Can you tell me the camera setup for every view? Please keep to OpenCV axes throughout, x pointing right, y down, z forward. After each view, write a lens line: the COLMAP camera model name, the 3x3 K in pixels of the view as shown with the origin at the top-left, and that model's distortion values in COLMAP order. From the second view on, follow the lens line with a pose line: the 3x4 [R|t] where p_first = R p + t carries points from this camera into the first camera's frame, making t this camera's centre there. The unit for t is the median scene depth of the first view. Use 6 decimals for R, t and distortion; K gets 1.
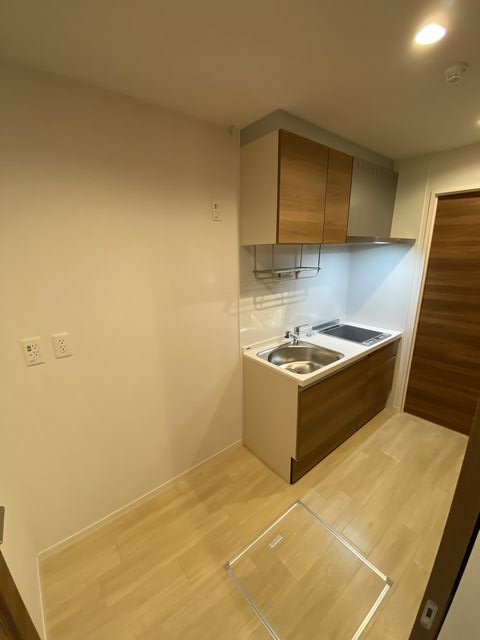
lens RADIAL K [[259.7, 0, 238.6], [0, 259.7, 317.1], [0, 0, 1]] dist [0.016268, -0.007551]
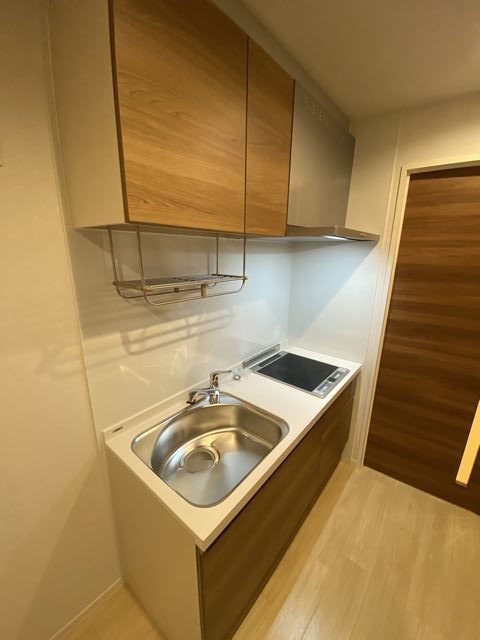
lens RADIAL K [[259.7, 0, 237.0], [0, 259.7, 316.5], [0, 0, 1]] dist [0.016268, -0.007551]
pose [[0.980130, -0.023480, 0.196963, 0.167299], [0.024813, 0.999683, -0.004303, -0.093298], [-0.196799, 0.009105, 0.980402, 0.408702]]
